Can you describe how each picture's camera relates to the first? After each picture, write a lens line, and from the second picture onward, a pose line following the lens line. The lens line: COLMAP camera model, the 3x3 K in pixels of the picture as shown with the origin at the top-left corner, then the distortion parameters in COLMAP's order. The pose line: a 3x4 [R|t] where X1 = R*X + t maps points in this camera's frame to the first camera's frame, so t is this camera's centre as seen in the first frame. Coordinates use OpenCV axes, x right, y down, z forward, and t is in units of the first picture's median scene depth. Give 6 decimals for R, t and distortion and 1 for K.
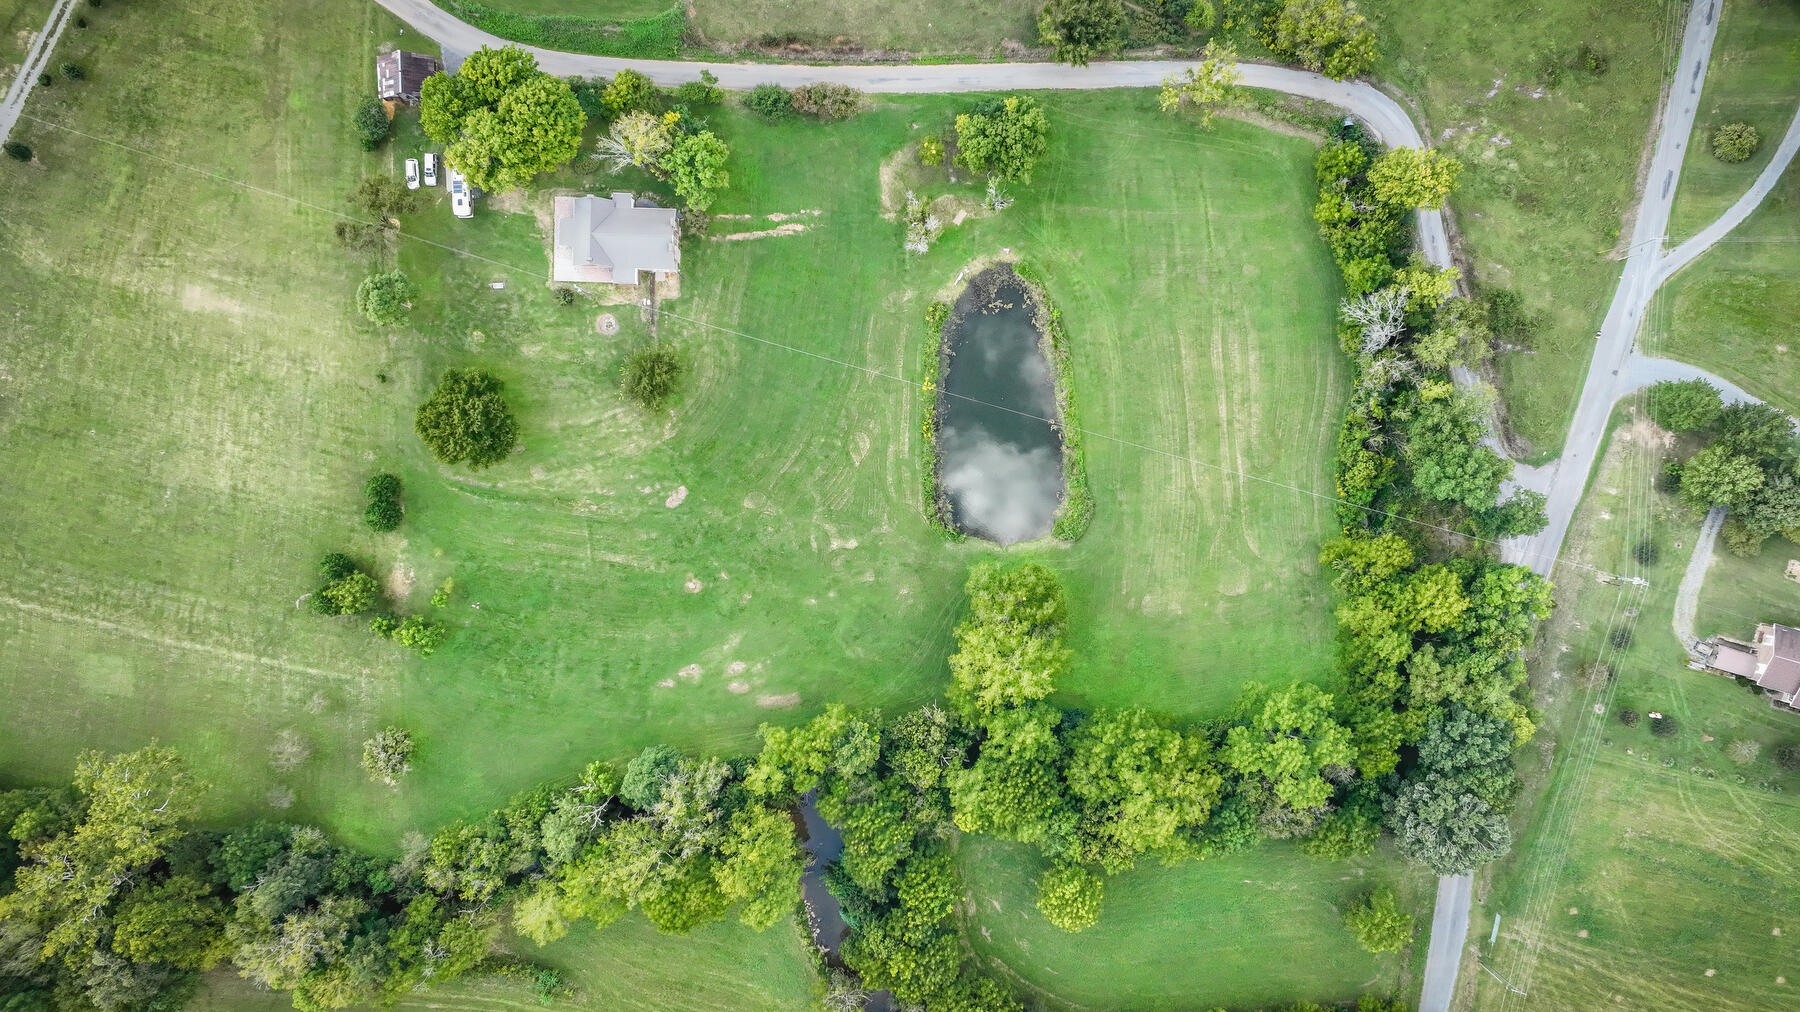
lens RADIAL K [[1259.9, 0, 900.0], [0, 1259.9, 506.0], [0, 0, 1]] dist [-0.011777, 0.030625]
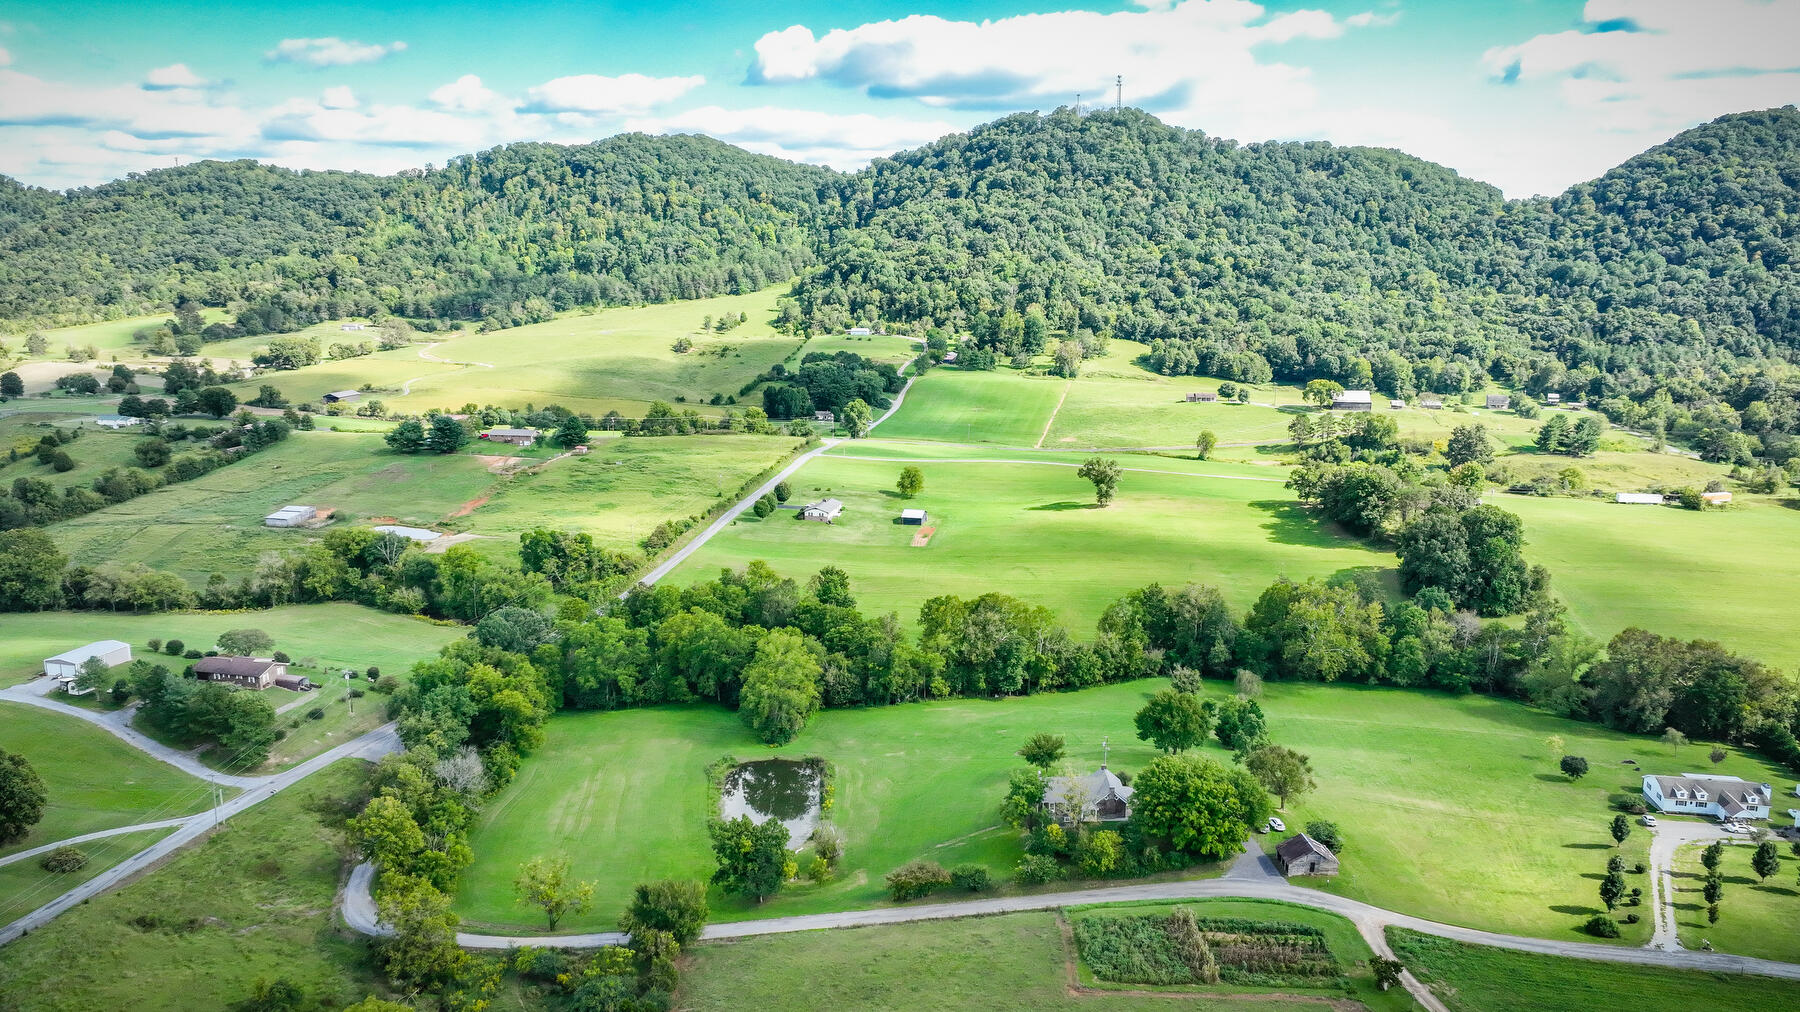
lens RADIAL K [[1259.9, 0, 900.0], [0, 1259.9, 506.0], [0, 0, 1]] dist [-0.011777, 0.030625]
pose [[-0.999629, -0.009806, -0.025415, -0.013182], [-0.022745, -0.212976, 0.976793, -1.256112], [-0.014991, 0.977008, 0.212674, 0.460877]]
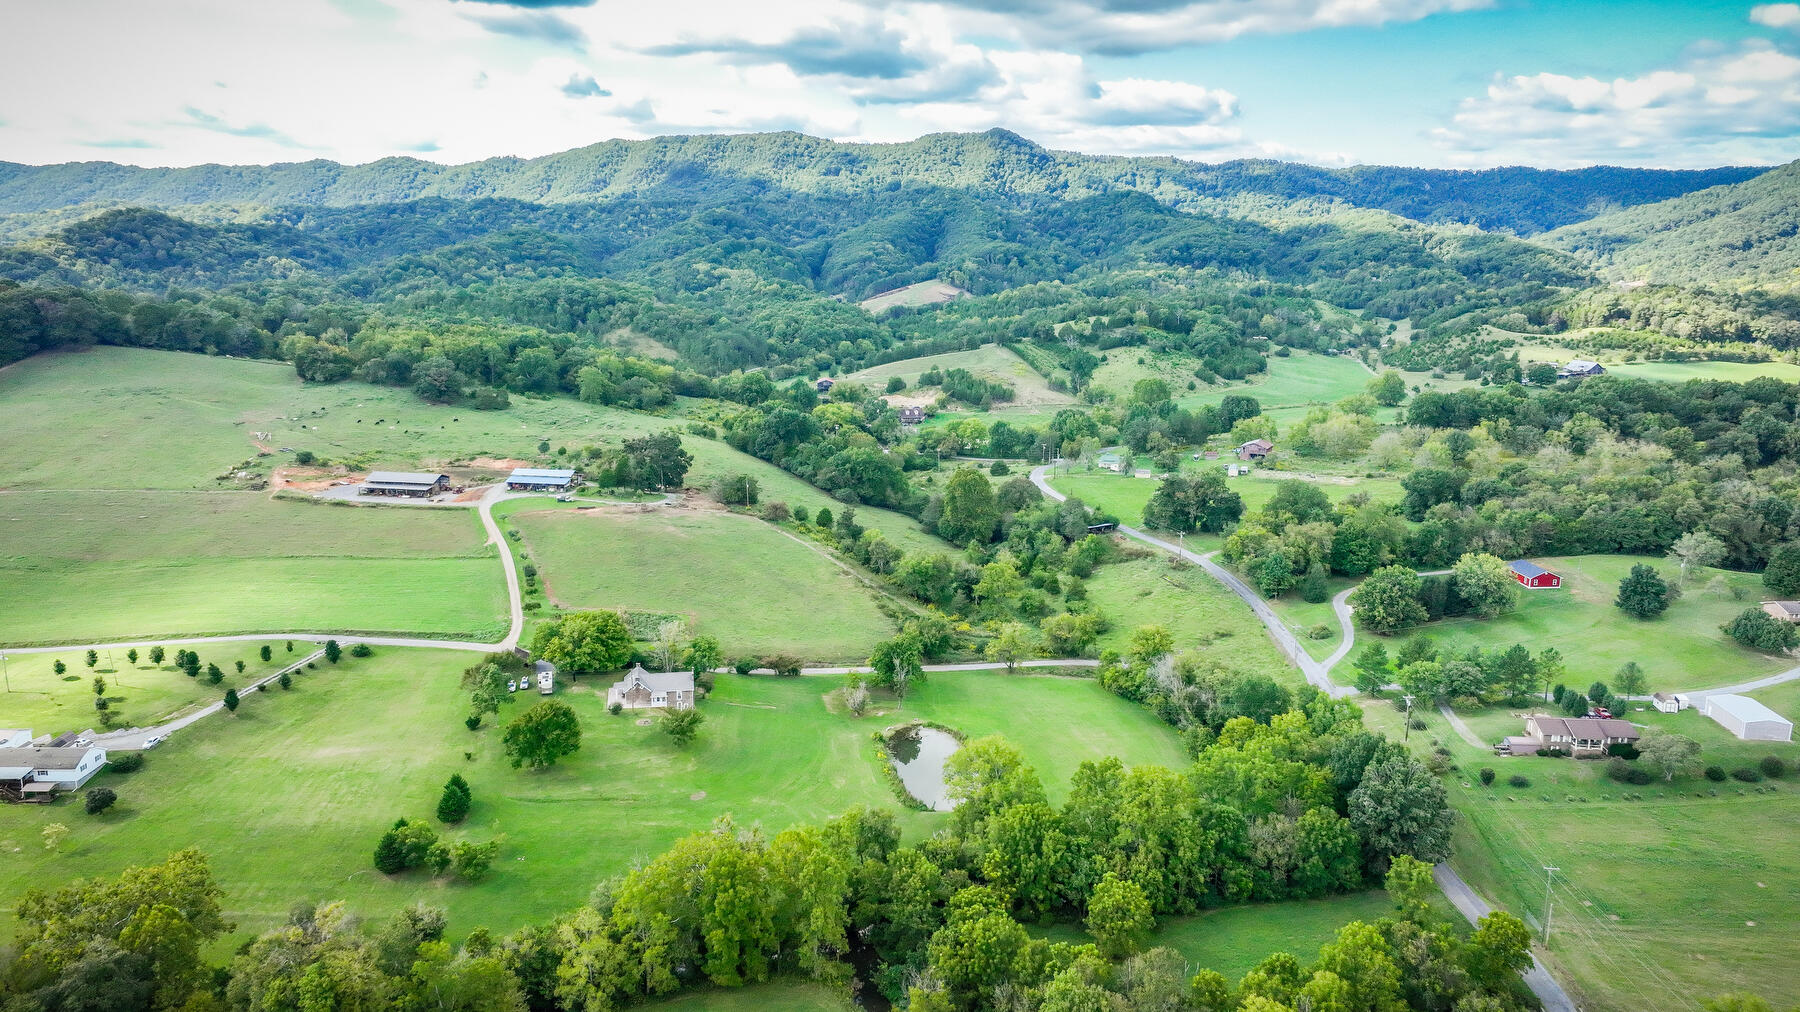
lens RADIAL K [[1259.9, 0, 900.0], [0, 1259.9, 506.0], [0, 0, 1]] dist [-0.011777, 0.030625]
pose [[0.977839, -0.051198, 0.203003, -0.220316], [0.209187, 0.199560, -0.957297, 1.158093], [0.008500, 0.978547, 0.205848, 0.470590]]
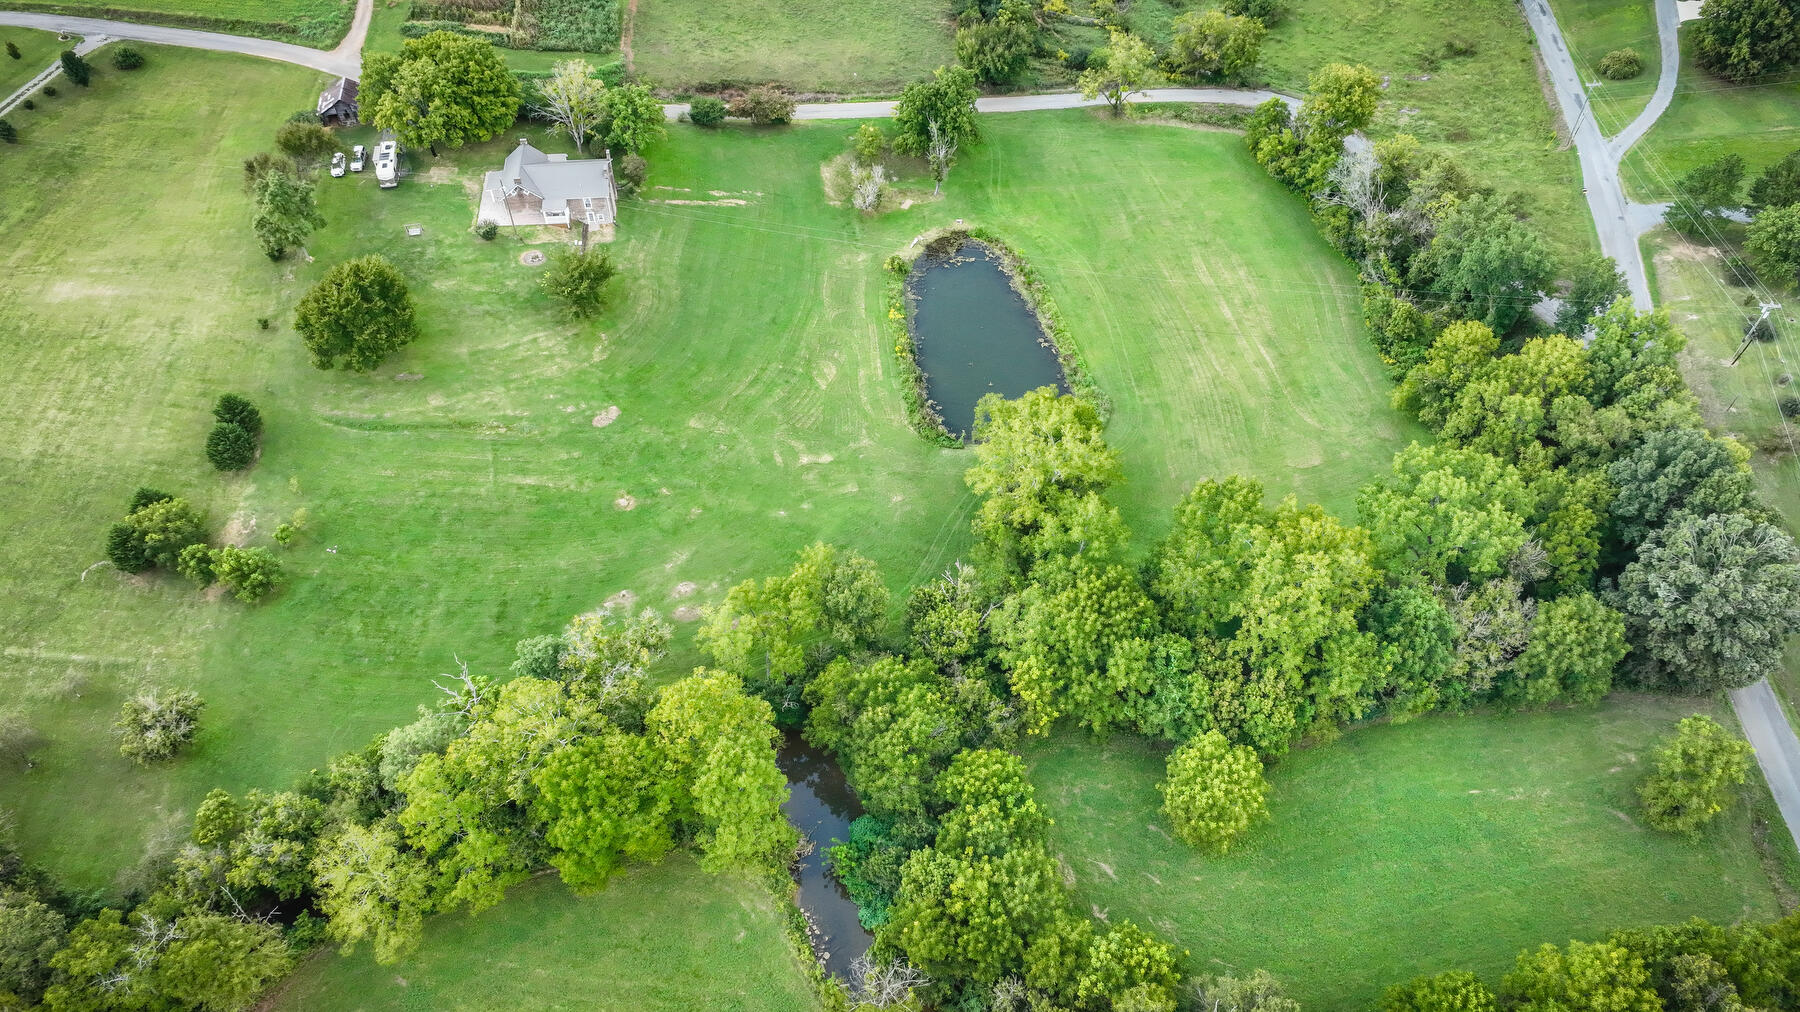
lens RADIAL K [[1259.9, 0, 900.0], [0, 1259.9, 506.0], [0, 0, 1]] dist [-0.011777, 0.030625]
pose [[0.992034, -0.100781, 0.075582, -0.055987], [0.125756, 0.756978, -0.641226, 0.584425], [0.007410, 0.645622, 0.763621, 0.415564]]
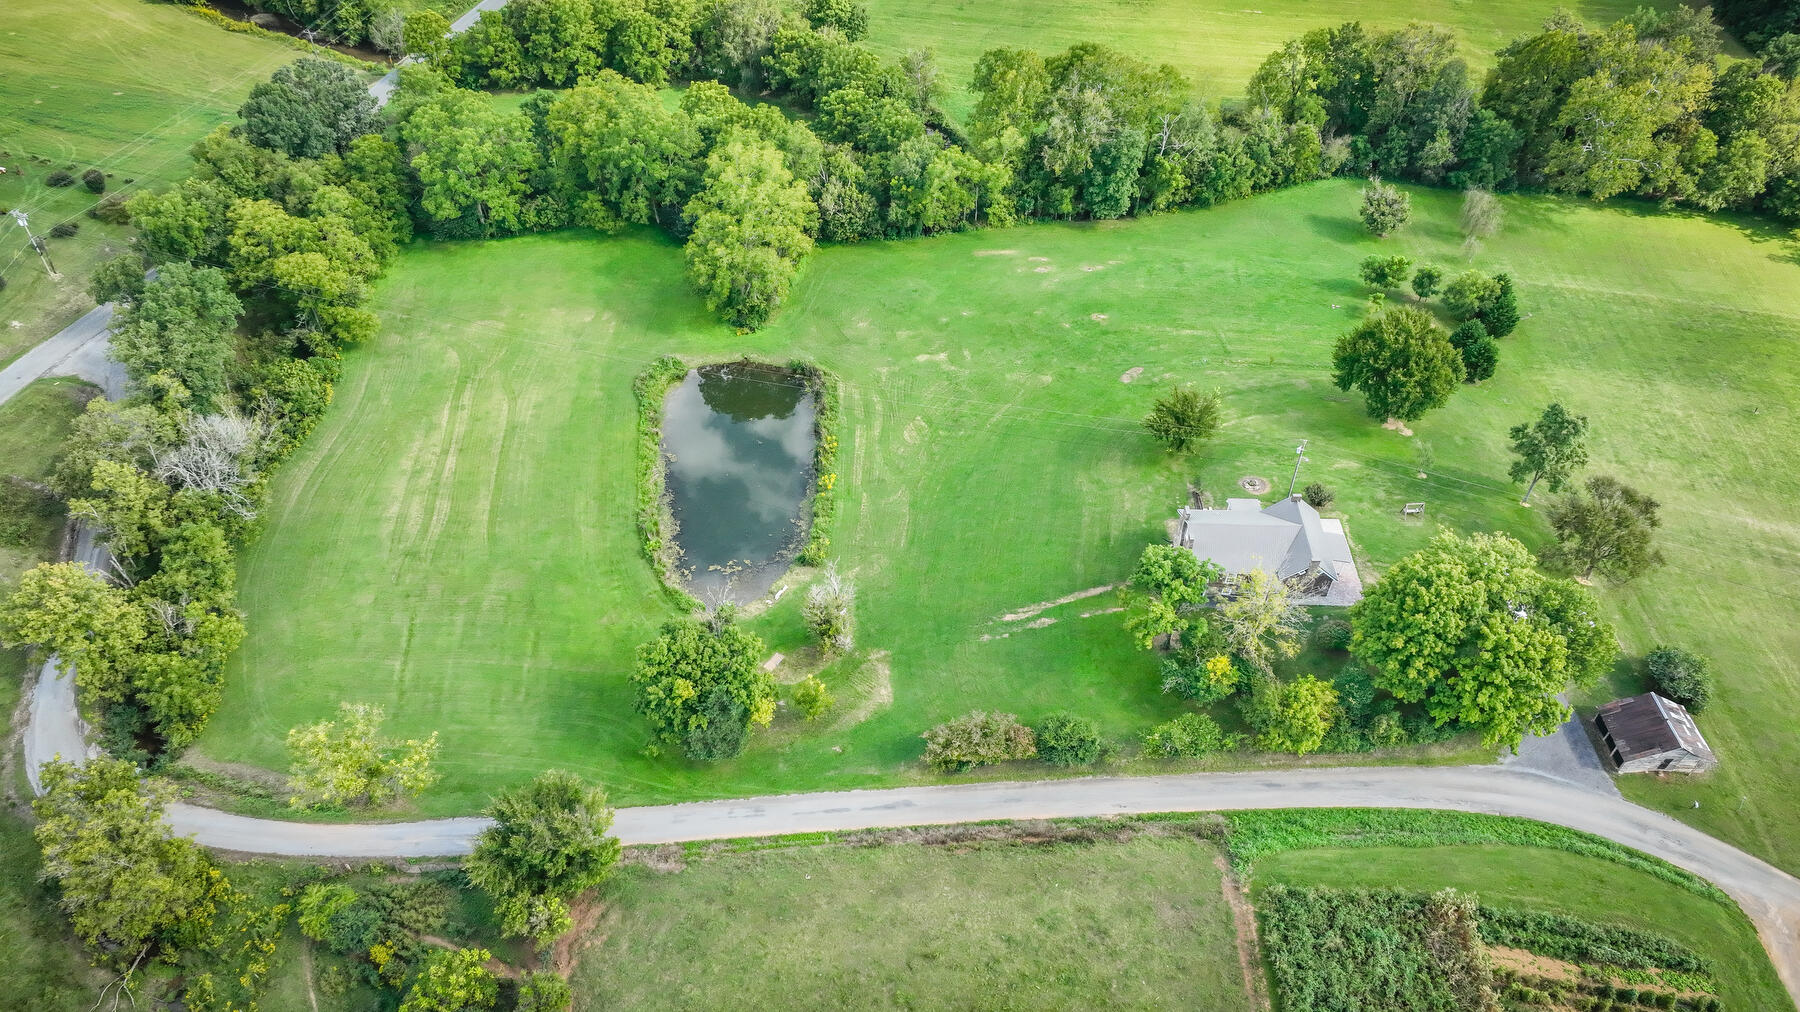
lens RADIAL K [[1259.9, 0, 900.0], [0, 1259.9, 506.0], [0, 0, 1]] dist [-0.011777, 0.030625]
pose [[-0.999351, -0.017481, -0.031495, 0.002670], [-0.009596, -0.713558, 0.700531, -0.658998], [-0.034719, 0.700378, 0.712927, 0.465832]]
